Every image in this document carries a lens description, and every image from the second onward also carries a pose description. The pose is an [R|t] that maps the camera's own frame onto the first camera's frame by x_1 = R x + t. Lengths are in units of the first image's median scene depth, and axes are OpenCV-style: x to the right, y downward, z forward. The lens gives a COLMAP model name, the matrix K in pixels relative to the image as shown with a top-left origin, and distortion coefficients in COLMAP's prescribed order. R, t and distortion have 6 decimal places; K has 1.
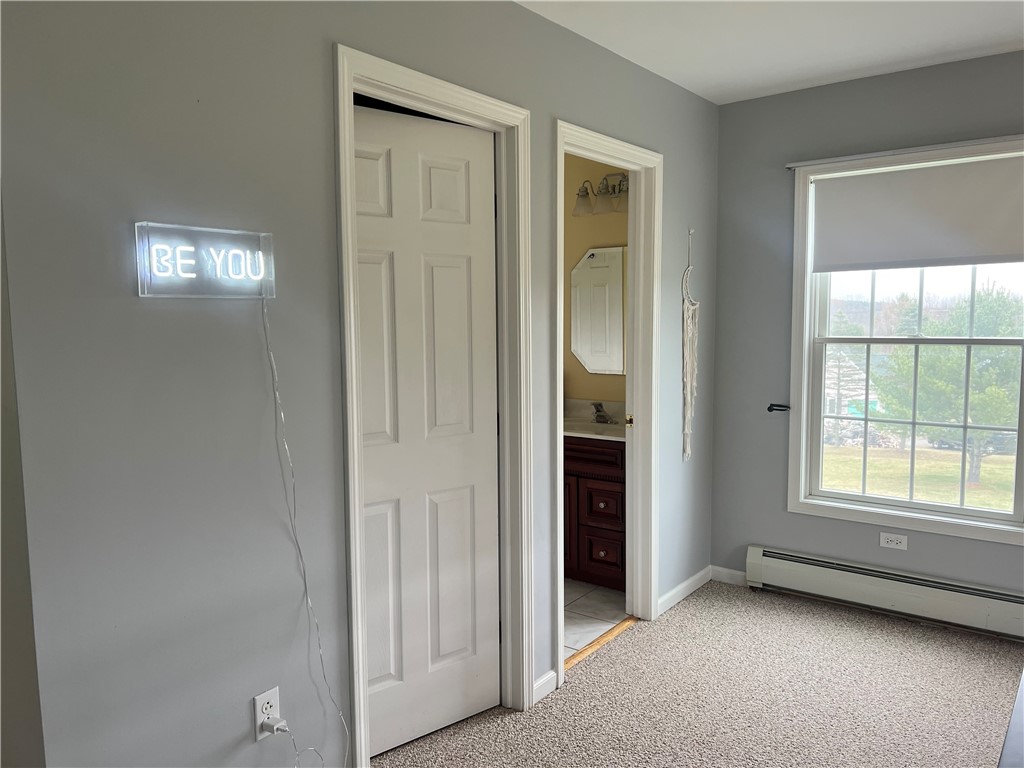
lens RADIAL K [[771.5, 0, 511.1], [0, 771.5, 387.8], [0, 0, 1]] dist [0.050906, -0.058132]
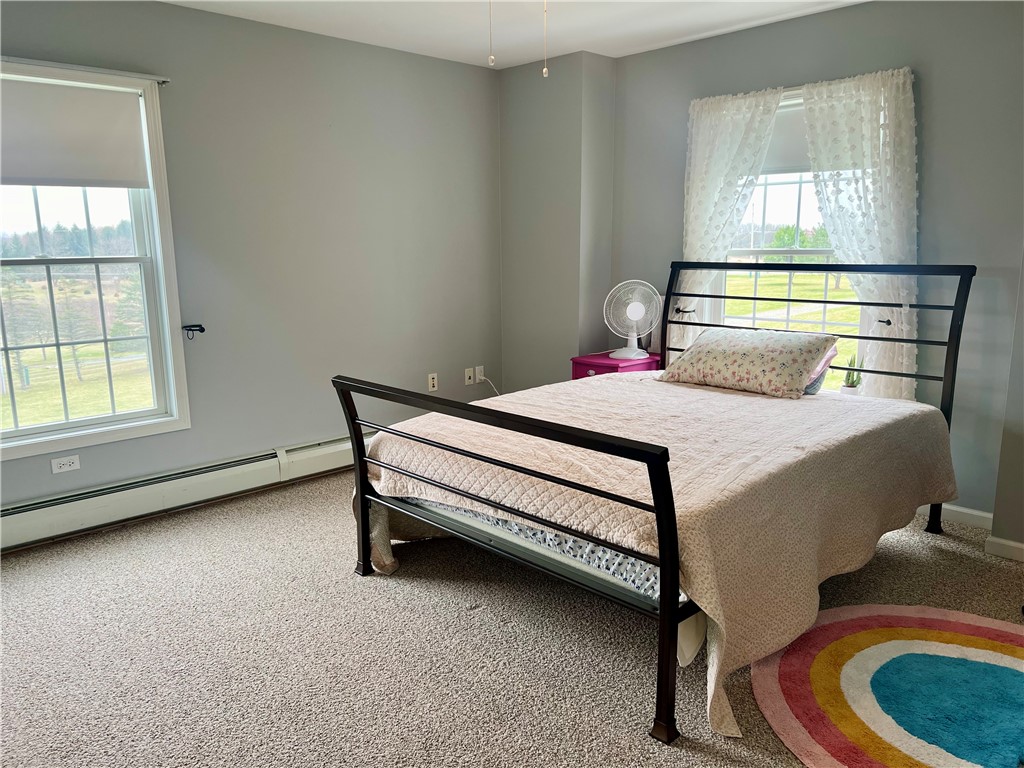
lens RADIAL K [[771.5, 0, 510.3], [0, 771.5, 380.8], [0, 0, 1]] dist [0.050906, -0.058132]
pose [[0.153649, -0.181387, 0.971335, -0.376248], [0.088544, 0.981580, 0.169294, -0.026749], [-0.984150, 0.059994, 0.166880, 0.270660]]
